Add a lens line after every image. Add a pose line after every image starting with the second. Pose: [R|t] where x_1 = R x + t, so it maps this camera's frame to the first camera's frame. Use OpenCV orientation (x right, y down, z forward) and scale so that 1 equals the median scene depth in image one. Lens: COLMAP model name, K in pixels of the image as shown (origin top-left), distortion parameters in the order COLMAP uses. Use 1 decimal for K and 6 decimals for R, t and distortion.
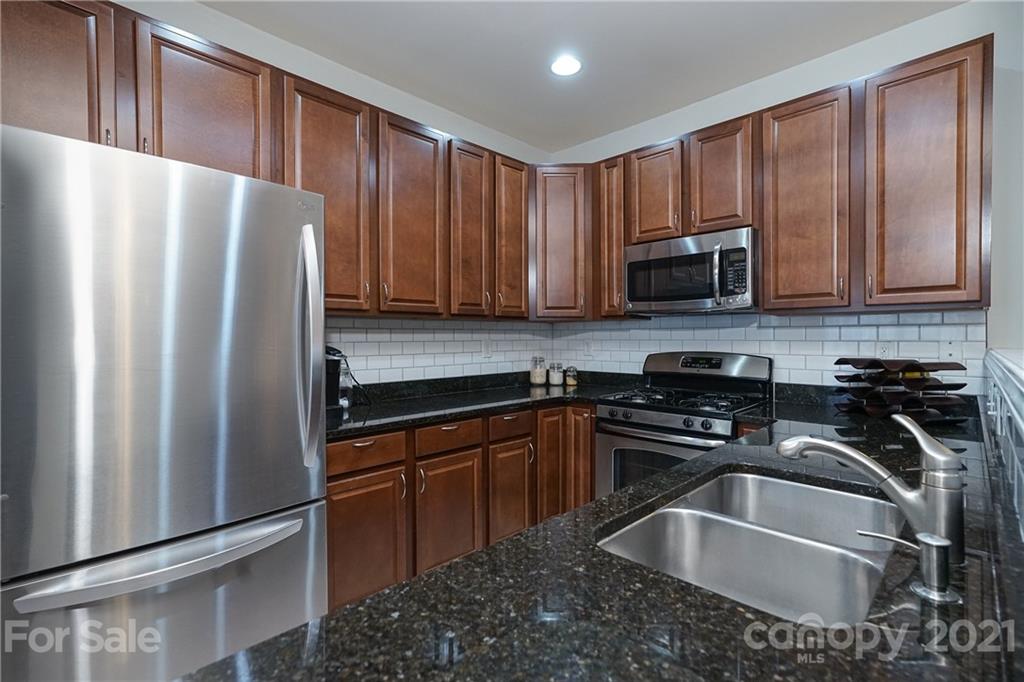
lens RADIAL K [[463.8, 0, 512.7], [0, 463.8, 336.1], [0, 0, 1]] dist [-0.021782, 0.025046]
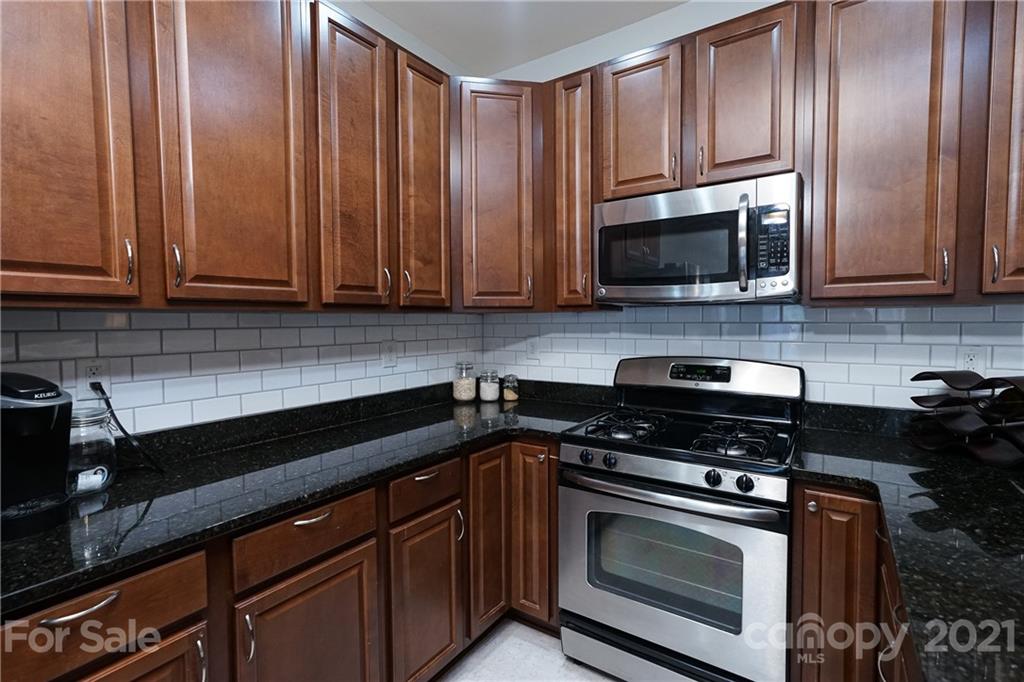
lens RADIAL K [[463.8, 0, 512.7], [0, 463.8, 336.1], [0, 0, 1]] dist [-0.021782, 0.025046]
pose [[0.983065, -0.011054, 0.182926, -0.001913], [0.004681, 0.999368, 0.035232, -0.024148], [-0.183200, -0.033779, 0.982495, 0.350622]]
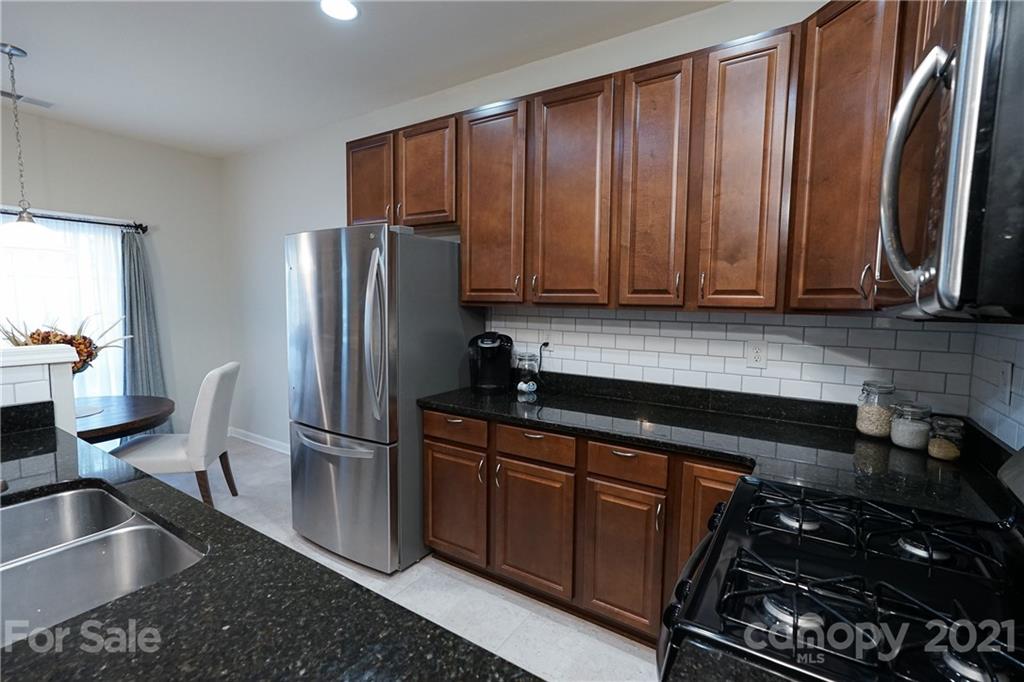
lens RADIAL K [[463.8, 0, 512.7], [0, 463.8, 336.1], [0, 0, 1]] dist [-0.021782, 0.025046]
pose [[0.213587, 0.087832, -0.972968, 0.569968], [-0.011123, 0.996104, 0.087479, -0.057239], [0.976861, -0.007862, 0.213732, 0.613303]]
